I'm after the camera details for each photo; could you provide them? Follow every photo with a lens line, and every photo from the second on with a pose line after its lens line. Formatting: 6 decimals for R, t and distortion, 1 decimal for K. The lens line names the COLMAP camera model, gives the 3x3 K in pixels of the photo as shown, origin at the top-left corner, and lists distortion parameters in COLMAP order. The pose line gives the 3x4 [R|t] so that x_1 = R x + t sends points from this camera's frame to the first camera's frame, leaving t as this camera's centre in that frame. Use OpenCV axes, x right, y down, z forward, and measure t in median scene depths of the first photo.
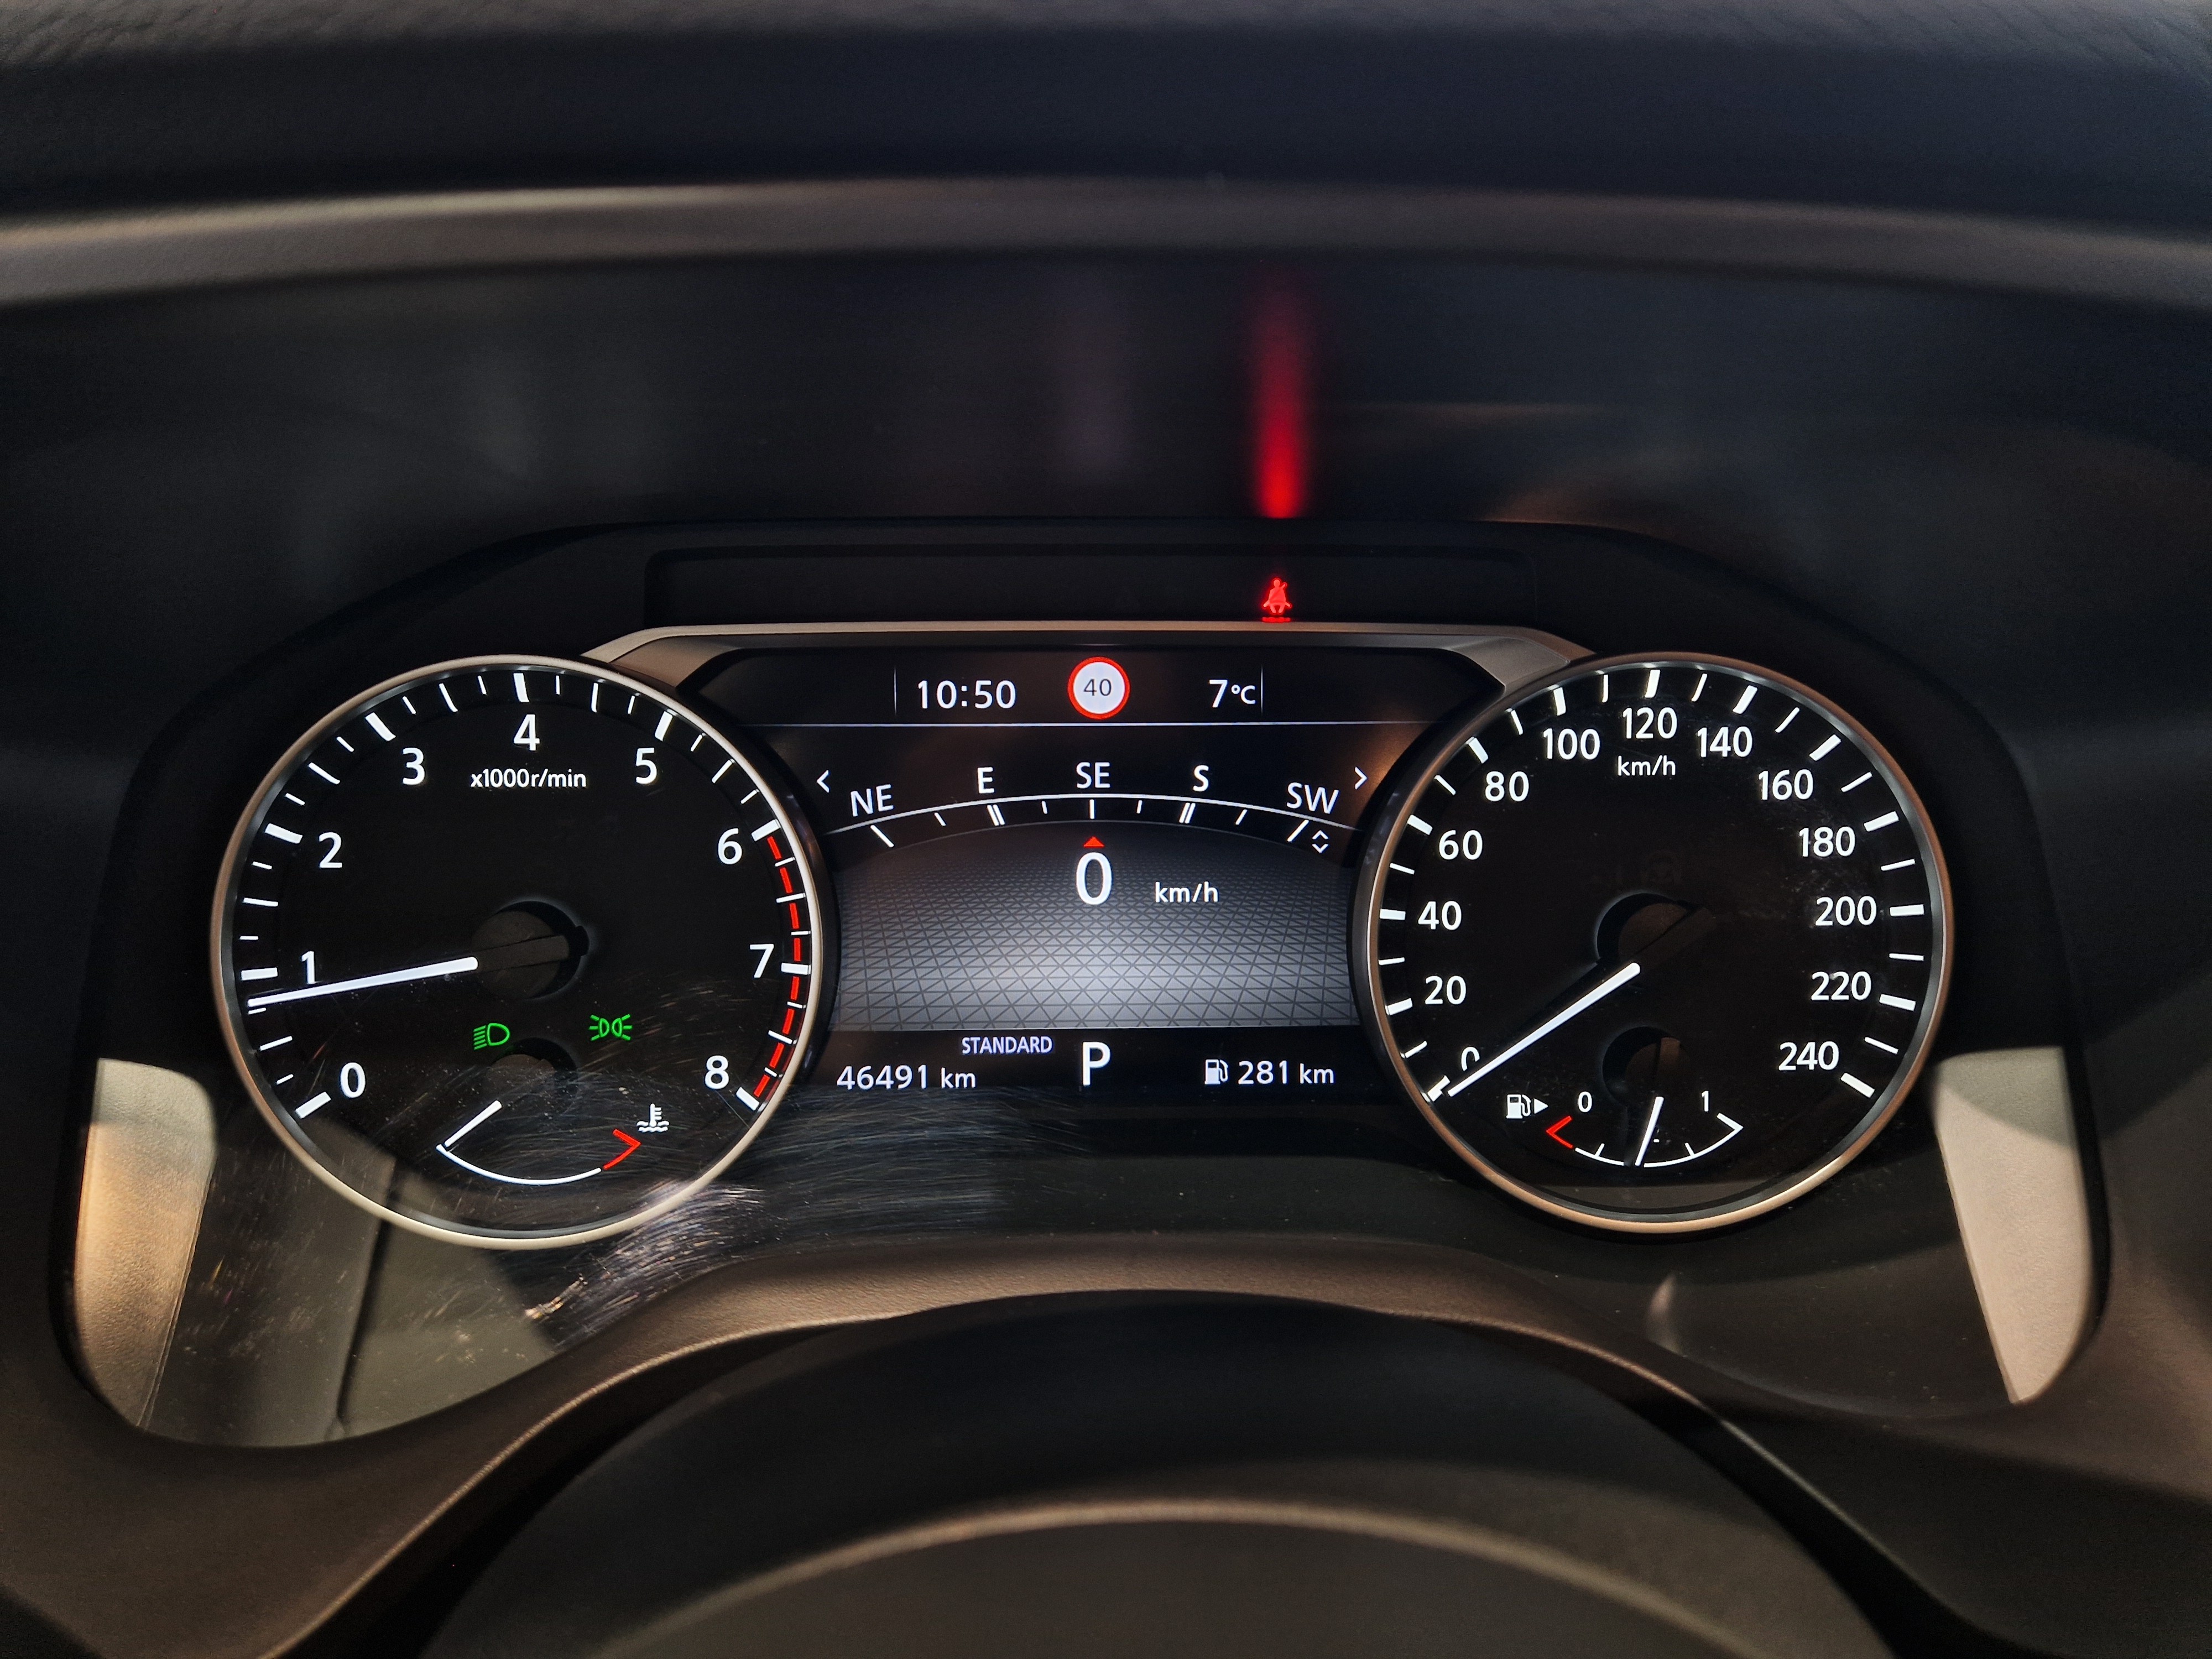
lens RADIAL K [[1500.0, 0, 1105.6], [0, 1500.0, 840.0], [0, 0, 1]] dist [0.048547, -0.043368]
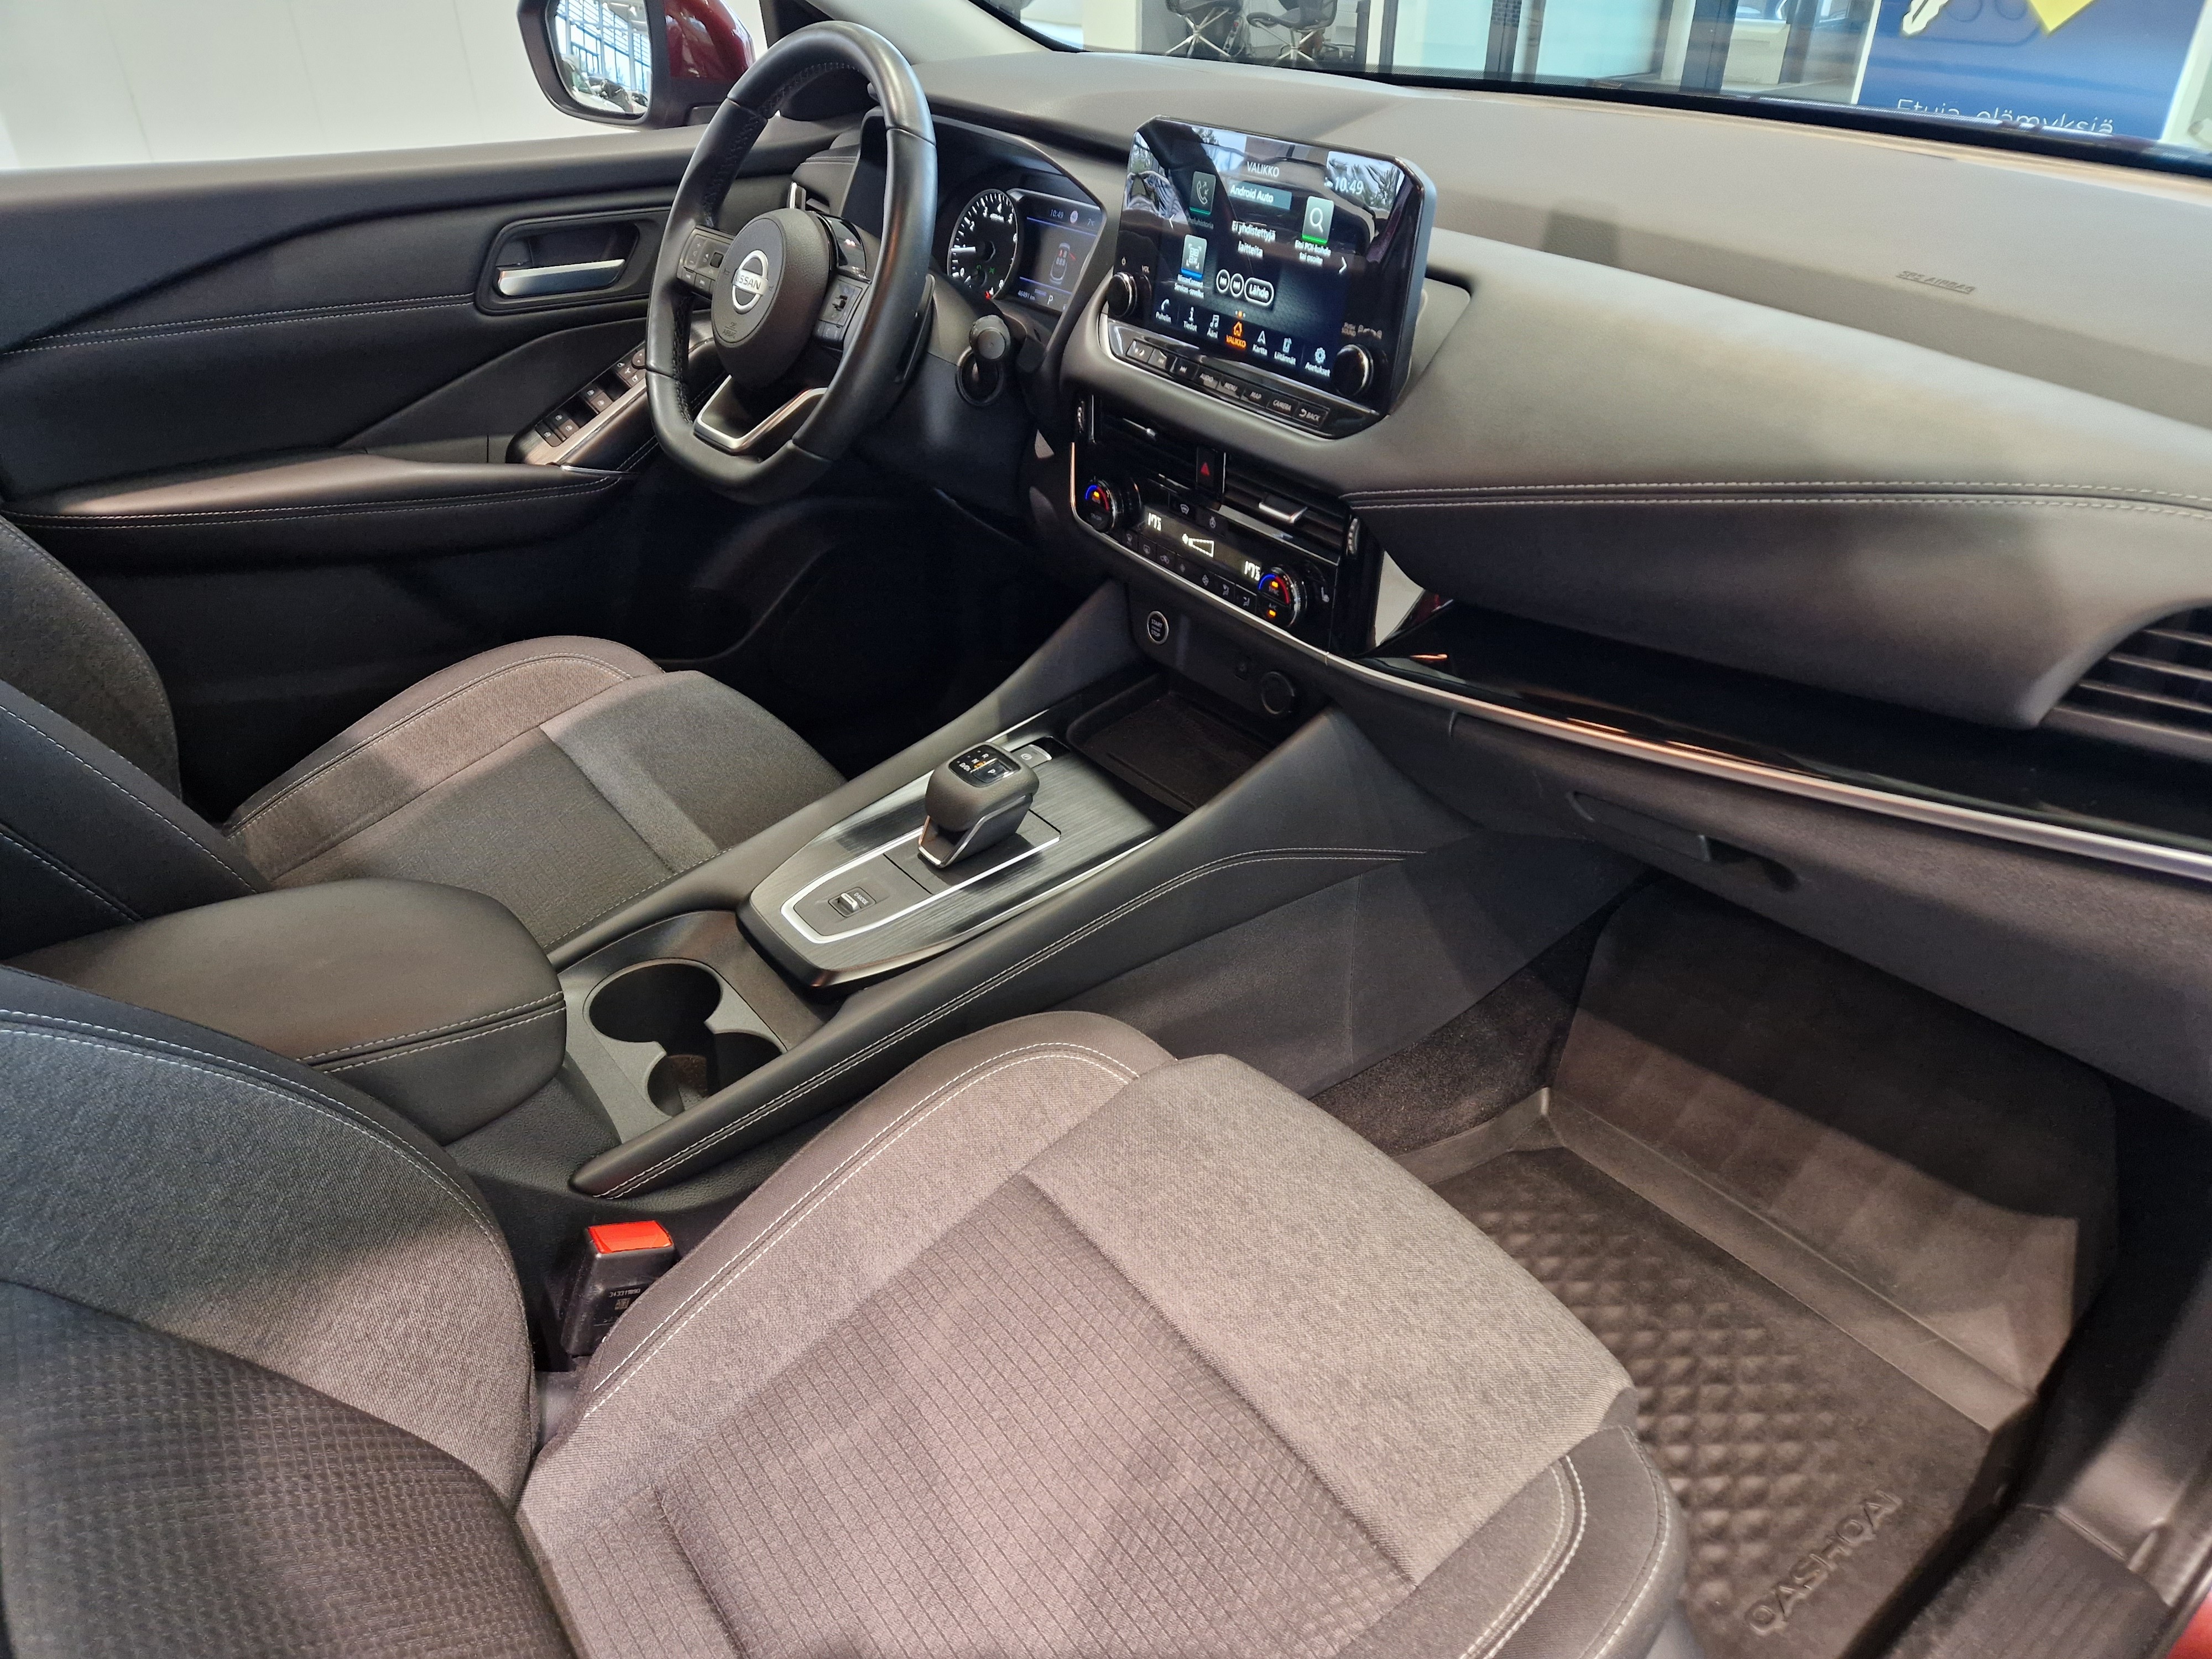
lens RADIAL K [[1500.0, 0, 1109.3], [0, 1500.0, 848.6], [0, 0, 1]] dist [0.048547, -0.043368]
pose [[0.589503, 0.430669, -0.683382, 4.207946], [-0.335312, 0.900148, 0.278026, 0.329708], [0.734882, 0.065249, 0.675049, -2.010299]]
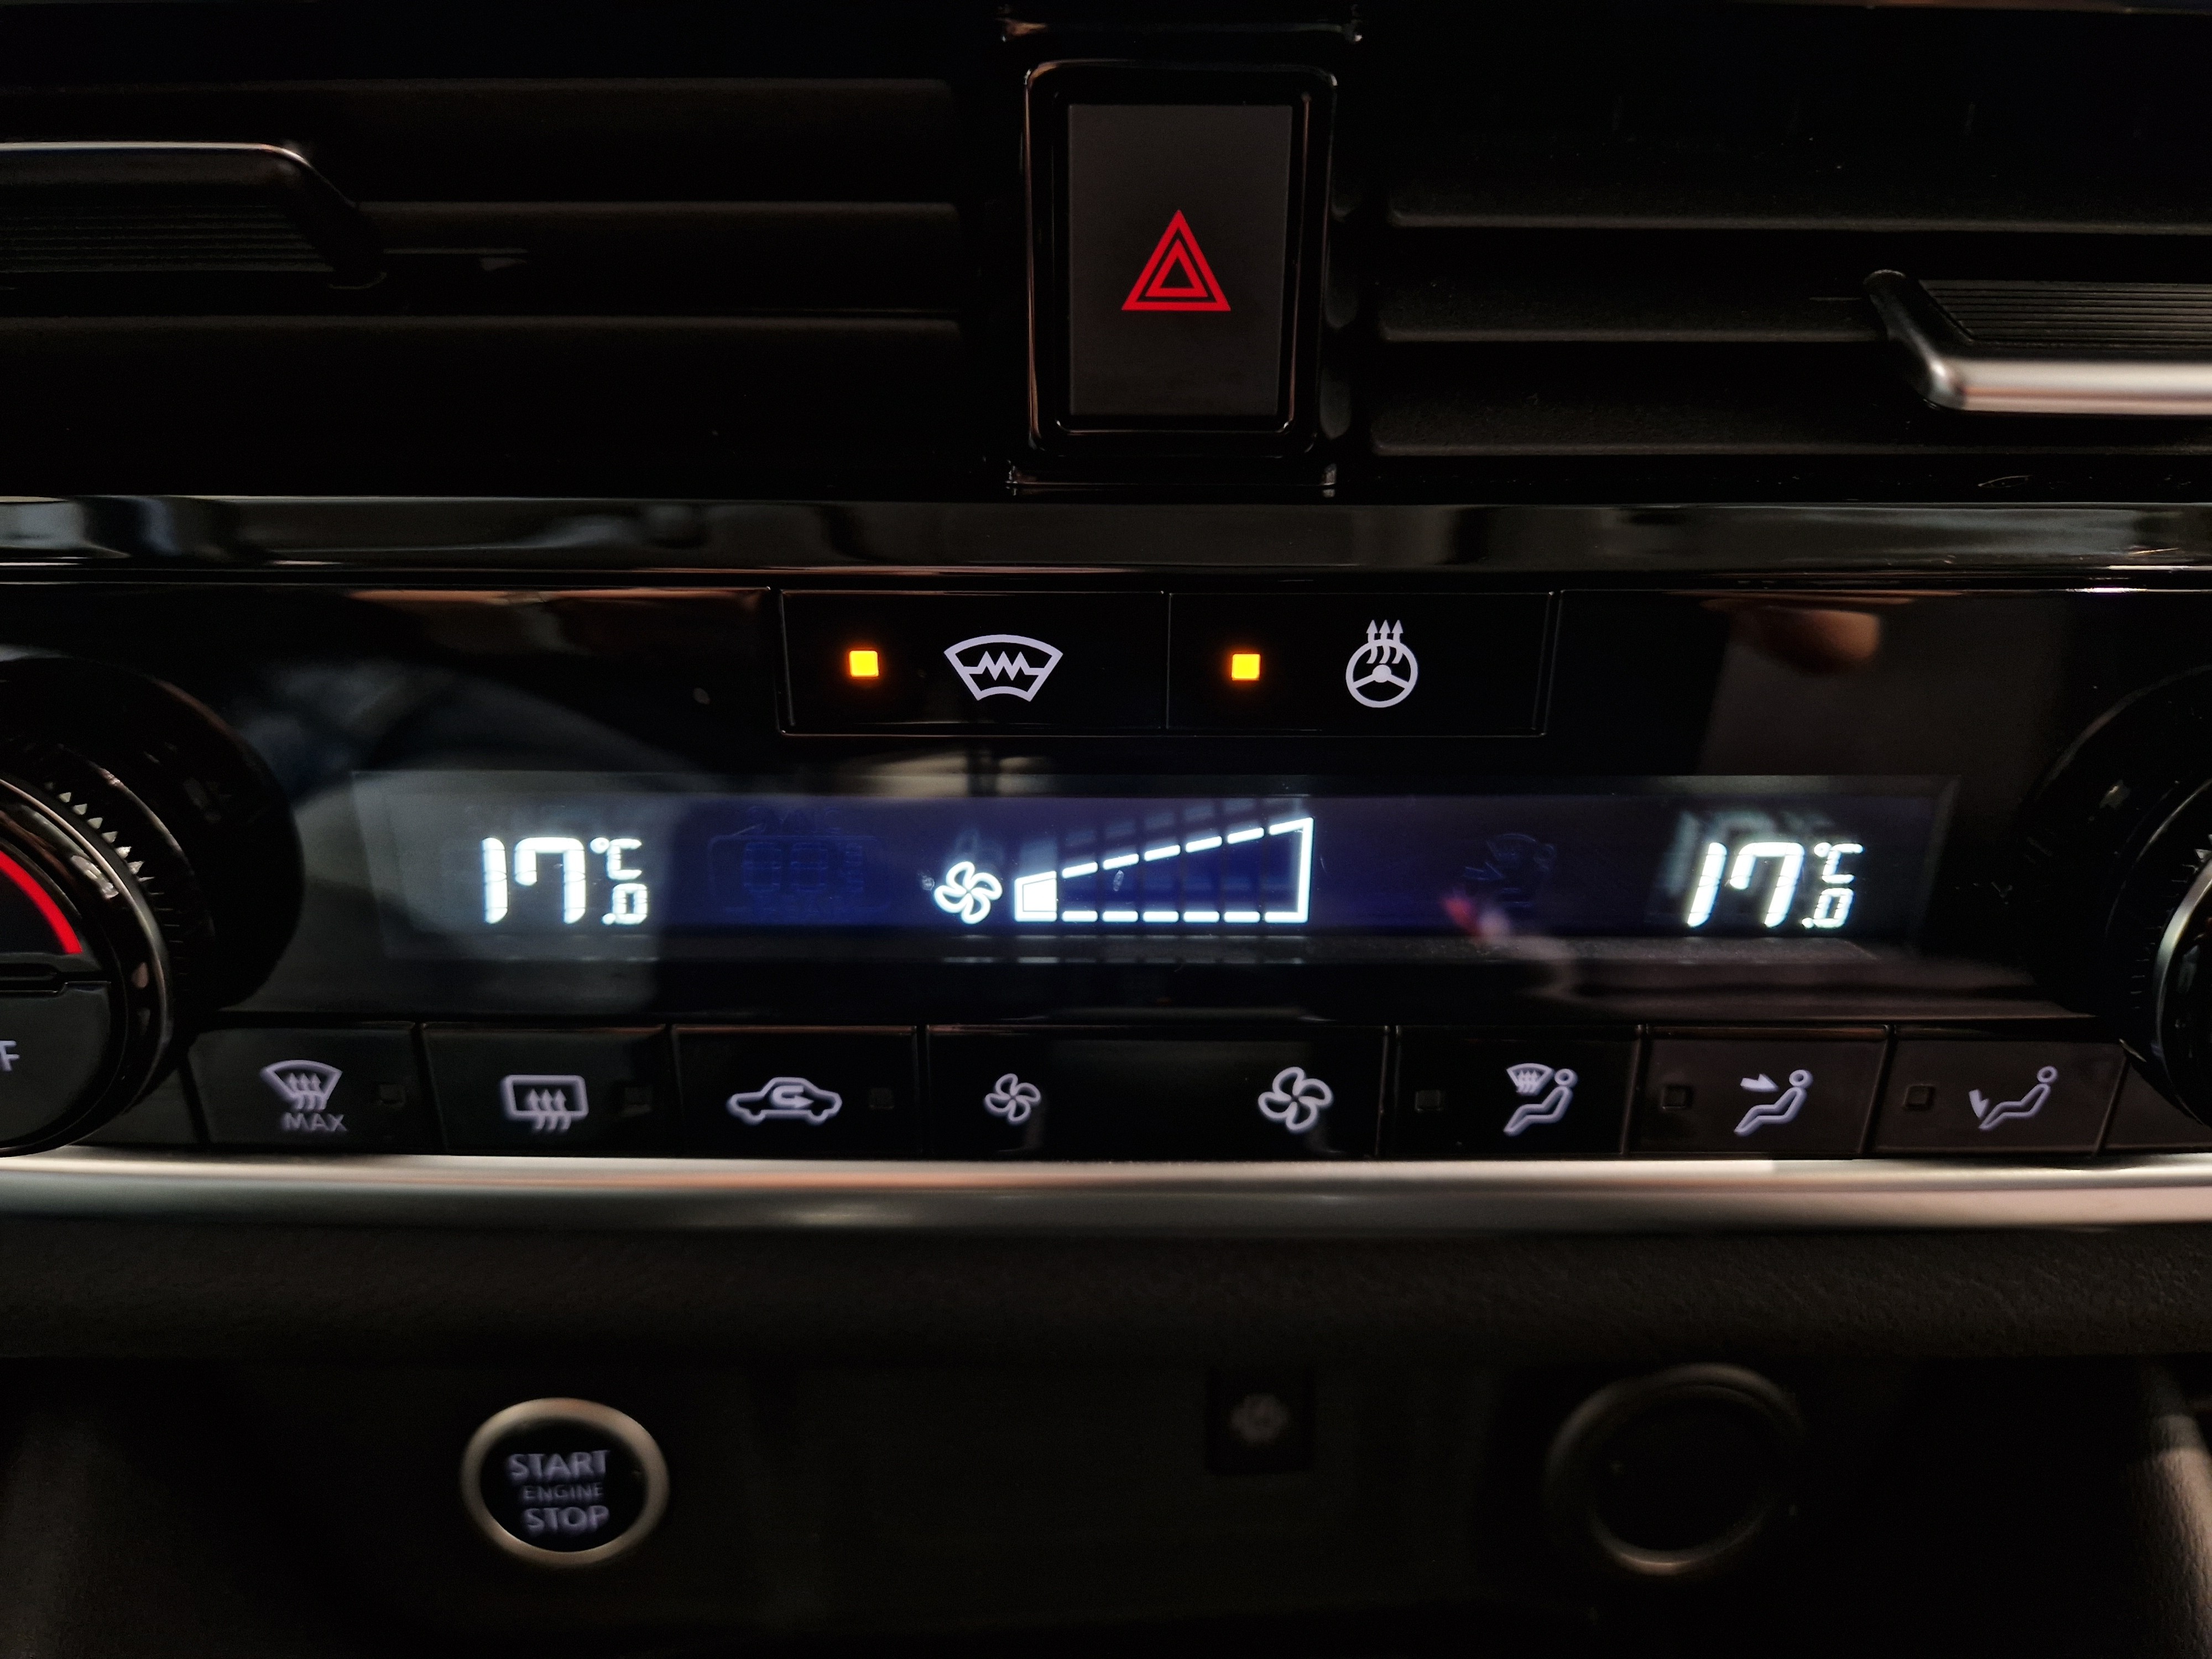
lens RADIAL K [[1500.0, 0, 1101.3], [0, 1500.0, 824.5], [0, 0, 1]] dist [0.048547, -0.043368]
pose [[0.999009, -0.015638, 0.041679, 1.319299], [0.016476, 0.999668, -0.019834, 0.614557], [-0.041355, 0.020501, 0.998934, 0.212836]]
